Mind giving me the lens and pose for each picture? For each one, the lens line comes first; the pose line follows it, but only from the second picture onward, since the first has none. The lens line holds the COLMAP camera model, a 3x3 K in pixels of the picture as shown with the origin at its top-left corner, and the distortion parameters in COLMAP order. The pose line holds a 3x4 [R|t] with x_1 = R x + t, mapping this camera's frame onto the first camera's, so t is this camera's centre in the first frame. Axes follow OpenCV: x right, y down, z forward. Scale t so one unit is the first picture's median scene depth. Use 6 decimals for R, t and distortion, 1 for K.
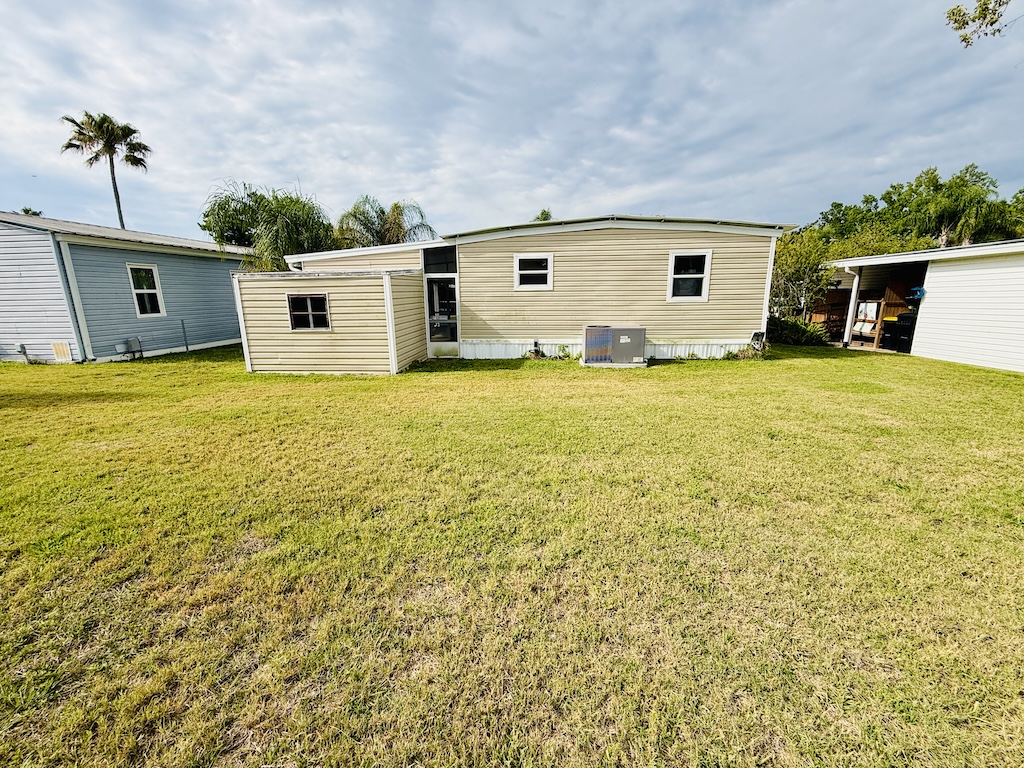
lens RADIAL K [[416.9, 0, 510.3], [0, 416.9, 387.3], [0, 0, 1]] dist [0.000162, 0.000020]
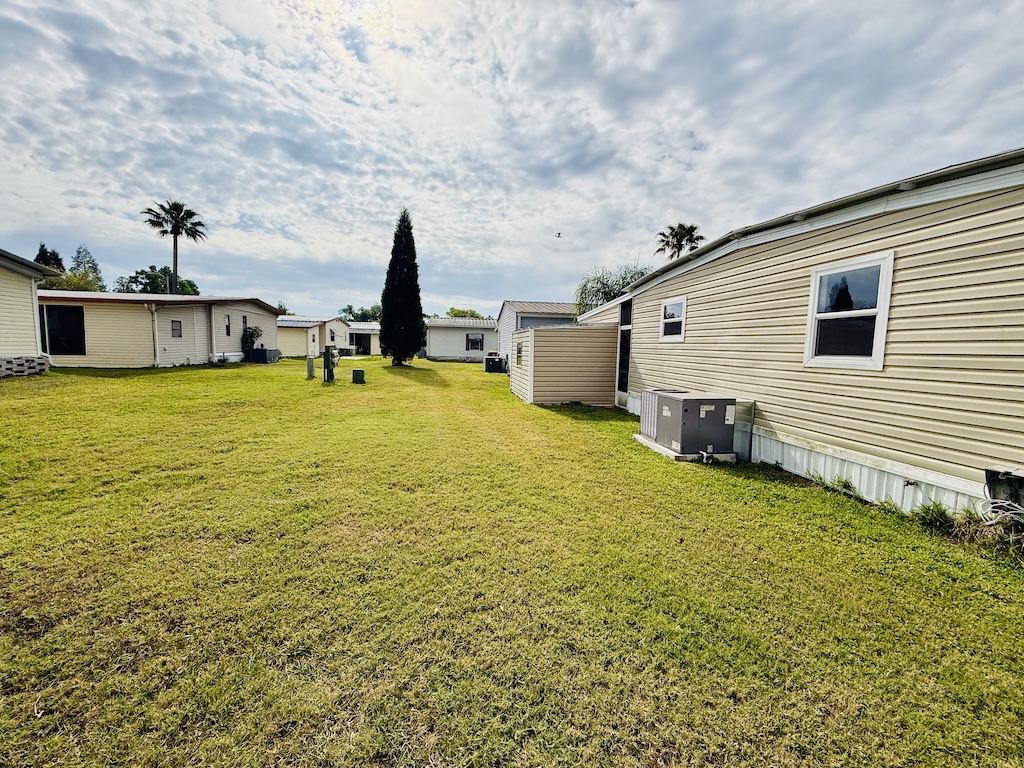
lens RADIAL K [[407.8, 0, 509.8], [0, 407.8, 385.7], [0, 0, 1]] dist [-0.000071, -0.000316]
pose [[0.234307, 0.110190, -0.965898, 0.765313], [-0.238121, 0.969795, 0.052871, -0.117487], [0.942549, 0.217612, 0.253468, 0.522175]]
